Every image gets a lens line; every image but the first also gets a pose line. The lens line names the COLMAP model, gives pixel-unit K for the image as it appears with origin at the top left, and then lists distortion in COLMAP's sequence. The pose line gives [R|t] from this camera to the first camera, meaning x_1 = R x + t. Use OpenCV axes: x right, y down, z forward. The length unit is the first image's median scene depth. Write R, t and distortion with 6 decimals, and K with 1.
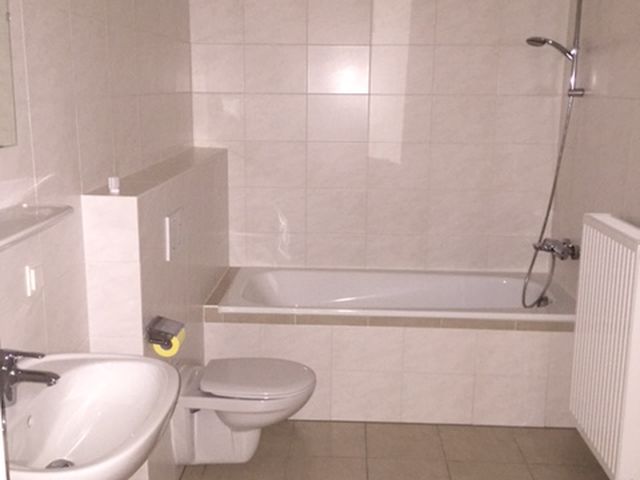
lens RADIAL K [[714.6, 0, 320.0], [0, 714.6, 240.0], [0, 0, 1]] dist [0.013936, 0.013628]
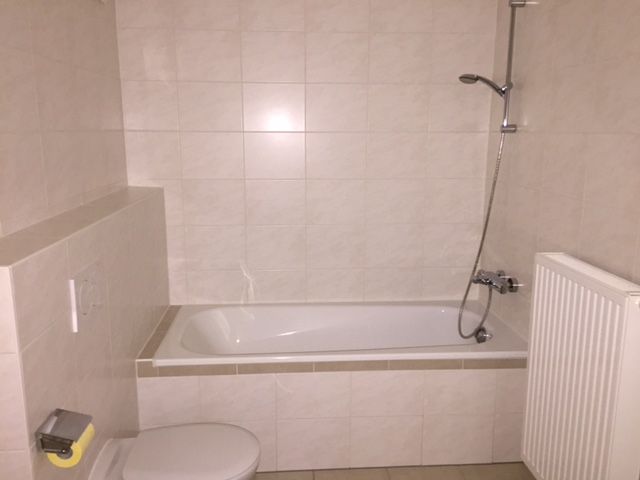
lens RADIAL K [[515.2, 0, 320.0], [0, 515.2, 240.0], [0, 0, 1]] dist [0.038550, -0.004633]
pose [[0.992925, -0.028566, 0.115254, 0.000422], [0.028850, 0.999583, -0.000799, -0.053710], [-0.115184, 0.004118, 0.993336, 0.294601]]
